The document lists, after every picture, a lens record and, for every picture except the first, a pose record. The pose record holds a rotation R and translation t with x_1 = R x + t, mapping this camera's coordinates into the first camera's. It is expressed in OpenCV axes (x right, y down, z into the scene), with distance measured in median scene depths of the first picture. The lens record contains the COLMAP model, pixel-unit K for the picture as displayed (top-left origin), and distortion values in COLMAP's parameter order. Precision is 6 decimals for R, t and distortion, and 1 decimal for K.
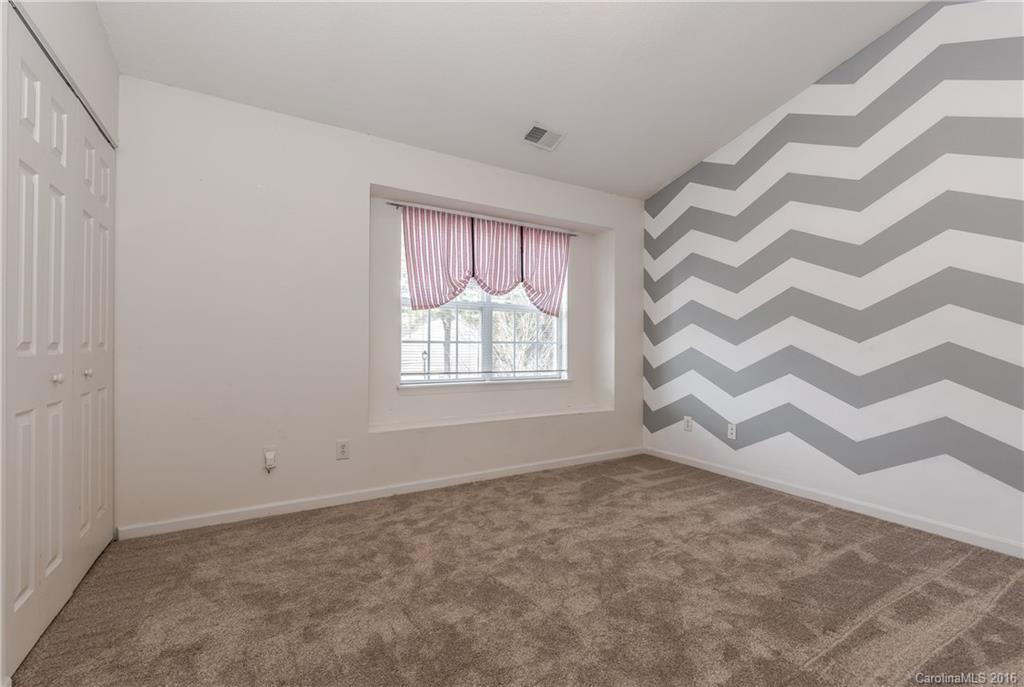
lens RADIAL K [[440.4, 0, 510.0], [0, 440.4, 340.2], [0, 0, 1]] dist [0.003182, -0.000084]
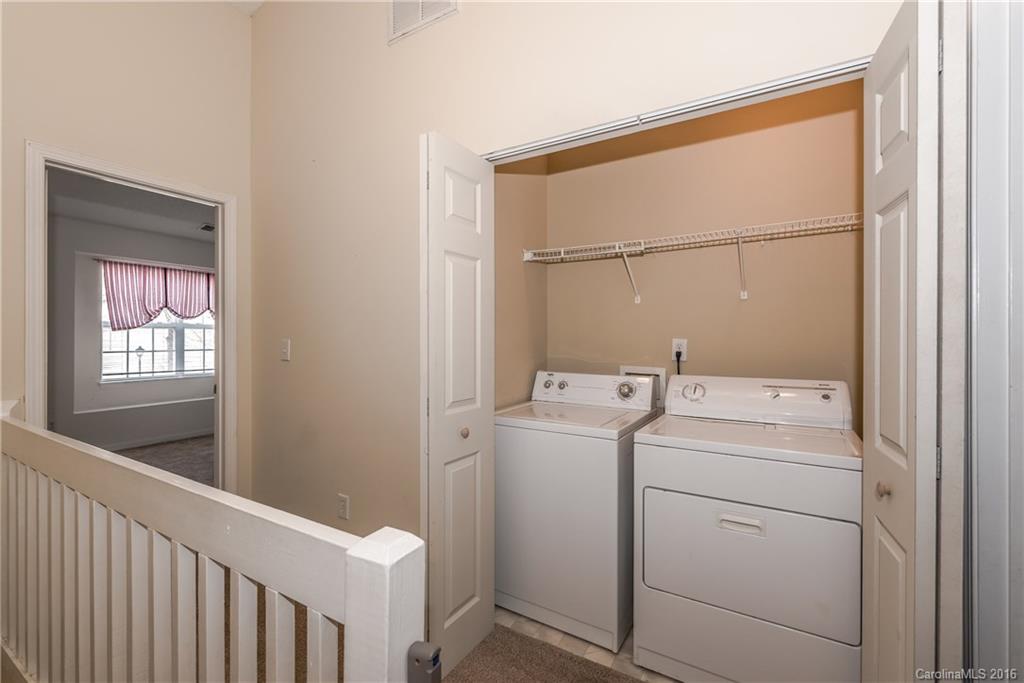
lens RADIAL K [[440.4, 0, 510.0], [0, 440.4, 338.2], [0, 0, 1]] dist [0.003182, -0.000084]
pose [[0.867339, 0.000036, 0.497717, 0.183871], [-0.007030, 0.999901, 0.012178, -0.066997], [-0.497668, -0.014061, 0.867254, -0.881403]]
